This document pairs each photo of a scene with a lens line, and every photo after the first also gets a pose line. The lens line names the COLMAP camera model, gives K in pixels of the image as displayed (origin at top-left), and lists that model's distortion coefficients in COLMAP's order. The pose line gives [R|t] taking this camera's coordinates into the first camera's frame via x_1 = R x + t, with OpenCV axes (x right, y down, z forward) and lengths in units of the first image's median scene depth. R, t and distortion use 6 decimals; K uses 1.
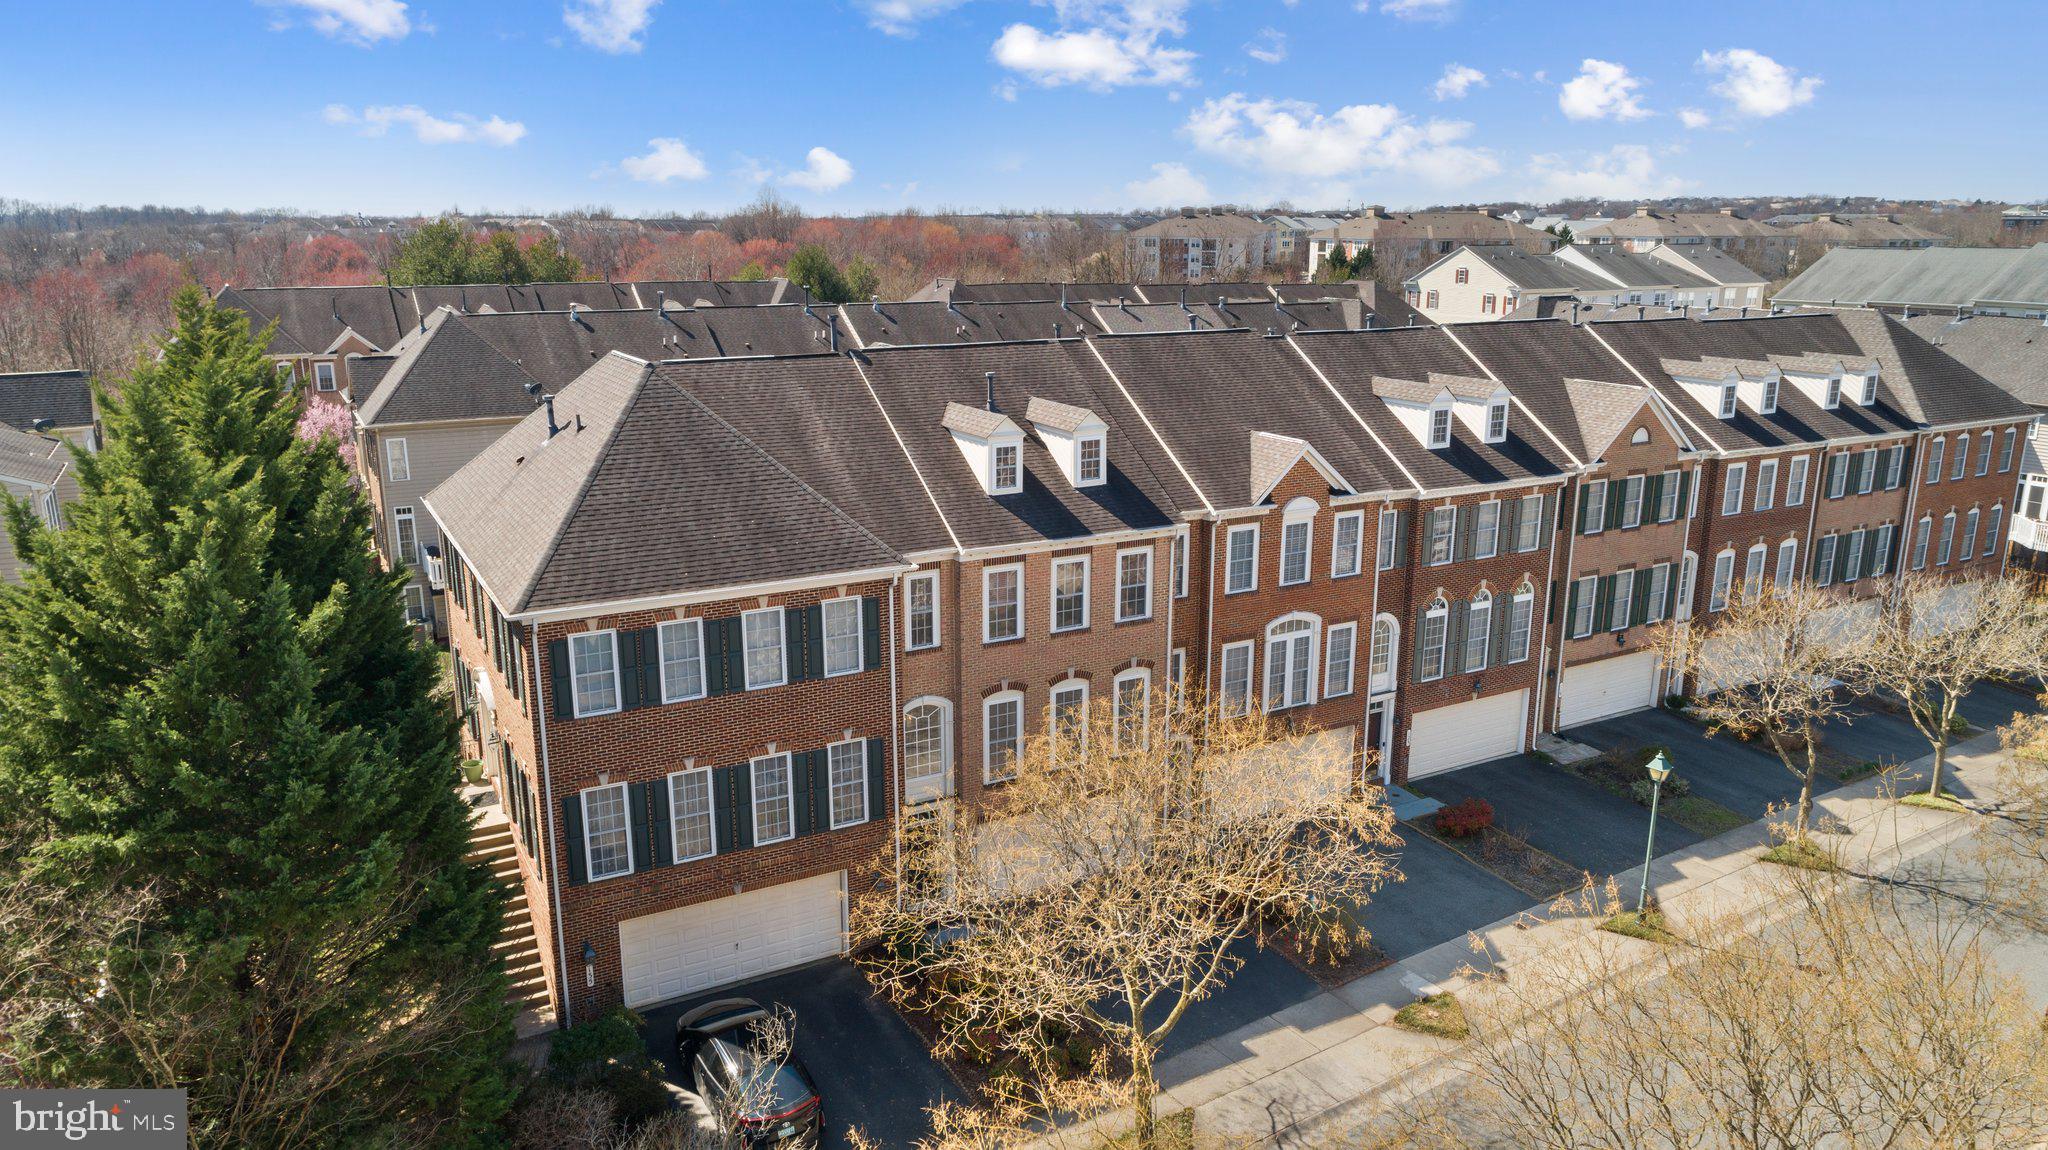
lens RADIAL K [[1394.1, 0, 1033.1], [0, 1394.1, 579.5], [0, 0, 1]] dist [-0.002912, 0.005972]
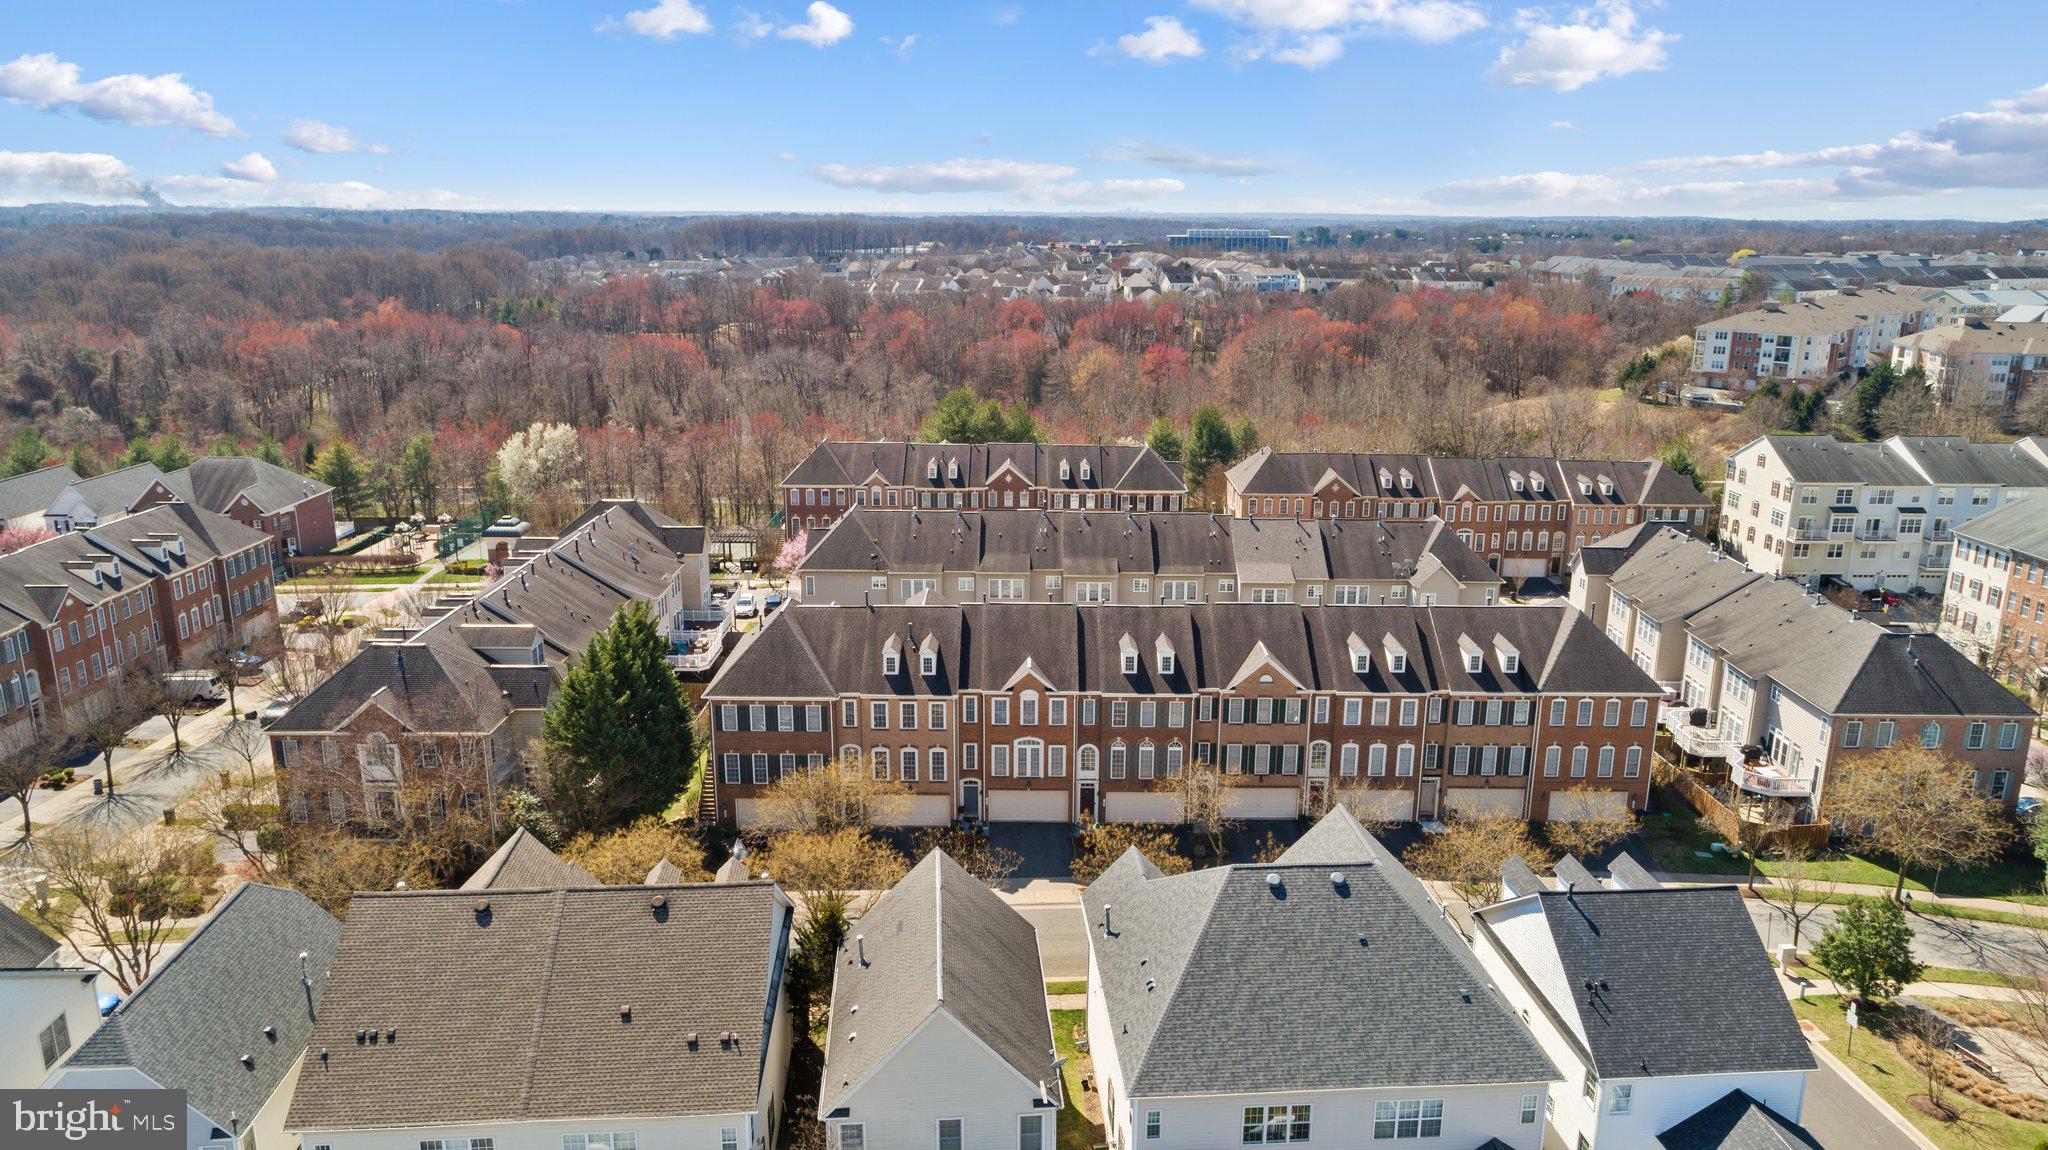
lens RADIAL K [[1394.1, 0, 1033.1], [0, 1394.1, 579.5], [0, 0, 1]] dist [-0.002912, 0.005972]
pose [[0.871206, 0.128465, -0.473811, 1.271281], [-0.126497, 0.991307, 0.036182, -0.324692], [0.474340, 0.028413, 0.879883, -1.066139]]
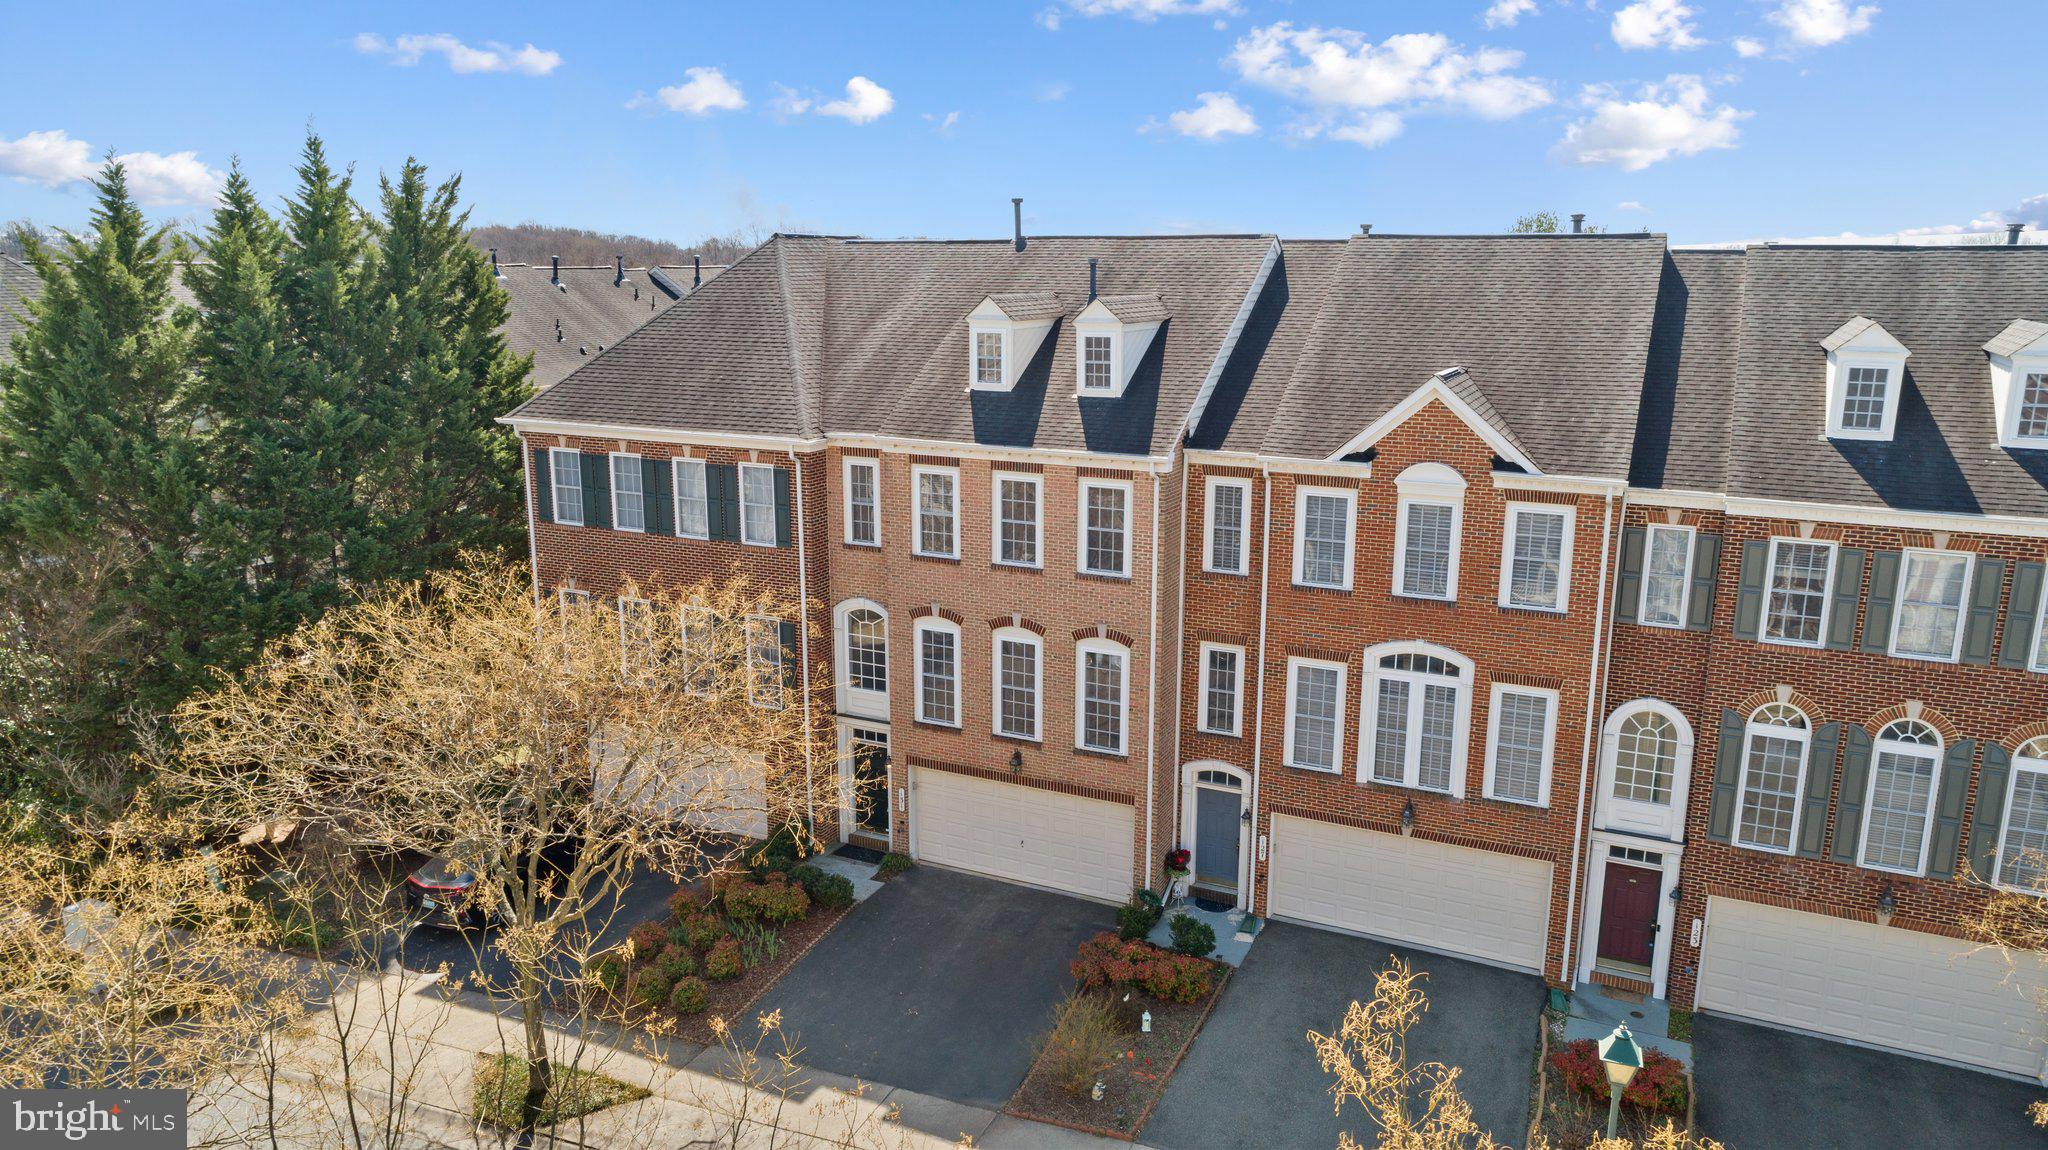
lens RADIAL K [[1394.1, 0, 1033.1], [0, 1394.1, 579.5], [0, 0, 1]] dist [-0.002912, 0.005972]
pose [[0.571556, 0.183849, -0.799702, 0.600179], [-0.207186, 0.975333, 0.076147, -0.017056], [0.793976, 0.122165, 0.595548, 0.466761]]
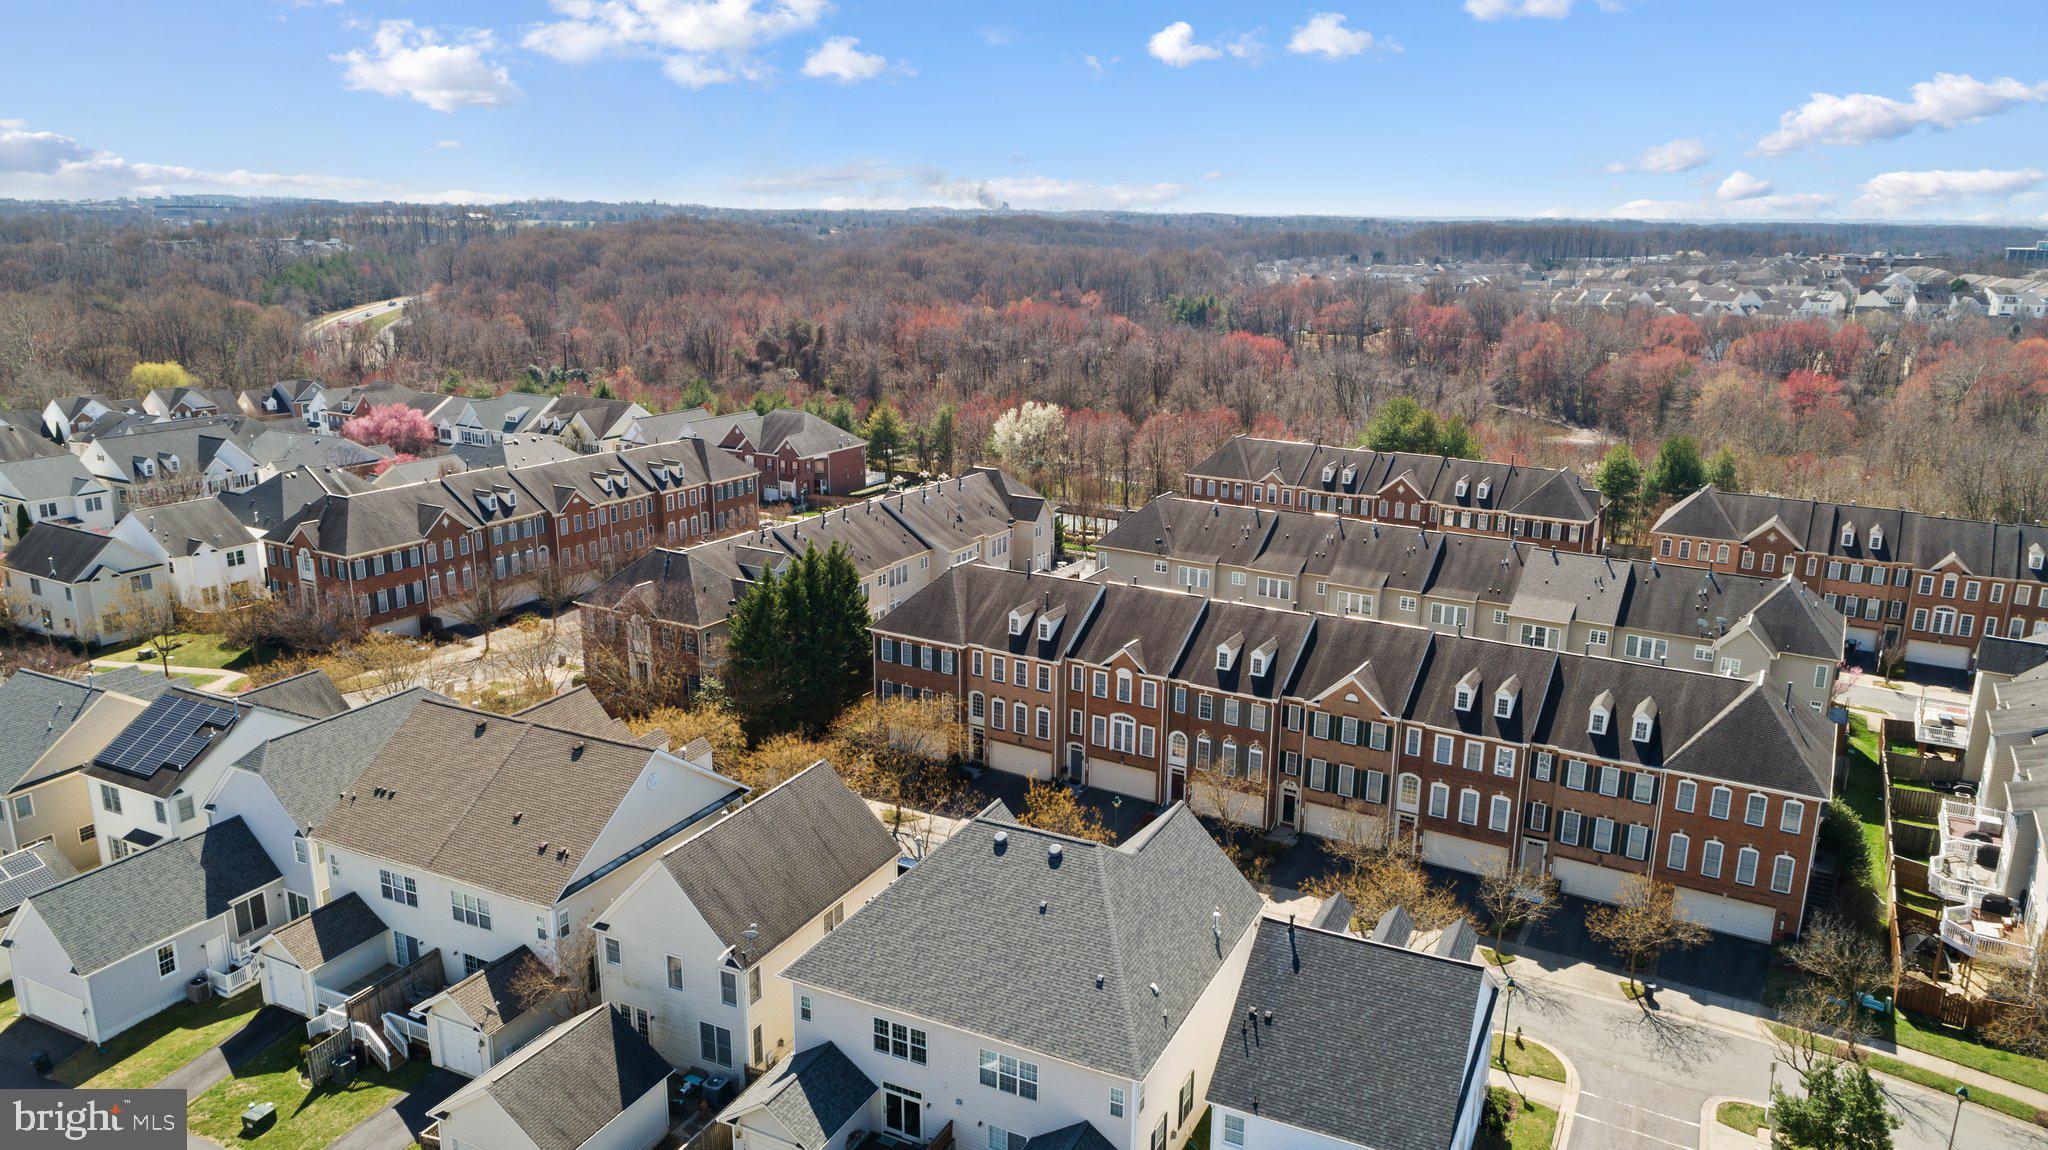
lens RADIAL K [[1394.1, 0, 1033.1], [0, 1394.1, 579.5], [0, 0, 1]] dist [-0.002912, 0.005972]
pose [[0.504495, 0.224033, -0.833843, 2.115258], [-0.223357, 0.966740, 0.124603, -0.477879], [0.834024, 0.123383, 0.537755, -0.489848]]
